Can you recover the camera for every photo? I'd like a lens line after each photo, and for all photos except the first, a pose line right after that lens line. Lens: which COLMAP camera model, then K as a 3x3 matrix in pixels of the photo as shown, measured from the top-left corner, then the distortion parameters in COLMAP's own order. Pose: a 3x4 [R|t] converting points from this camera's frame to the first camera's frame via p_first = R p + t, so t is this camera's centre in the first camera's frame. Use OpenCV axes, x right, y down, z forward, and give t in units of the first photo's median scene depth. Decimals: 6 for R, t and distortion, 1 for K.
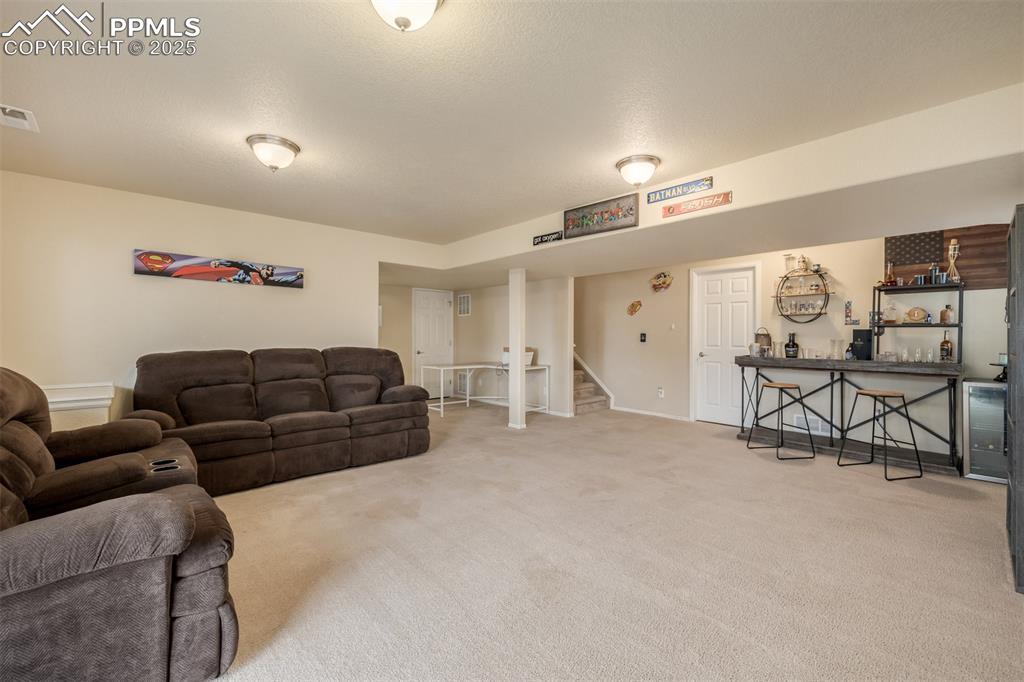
lens RADIAL K [[435.4, 0, 510.6], [0, 435.4, 341.9], [0, 0, 1]] dist [0.003211, 0.000208]
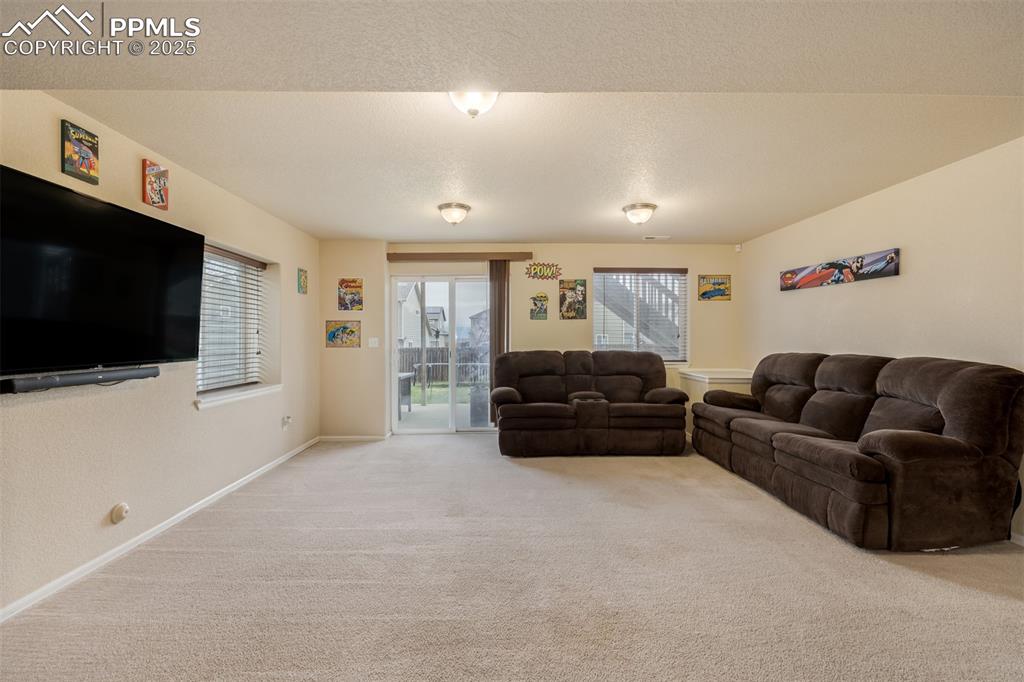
lens RADIAL K [[435.4, 0, 510.6], [0, 435.4, 341.9], [0, 0, 1]] dist [0.003211, 0.000208]
pose [[-0.653561, 0.008489, -0.756826, 0.557837], [-0.007203, 0.999822, 0.017435, -0.019844], [0.756840, 0.016847, -0.653383, 1.084173]]
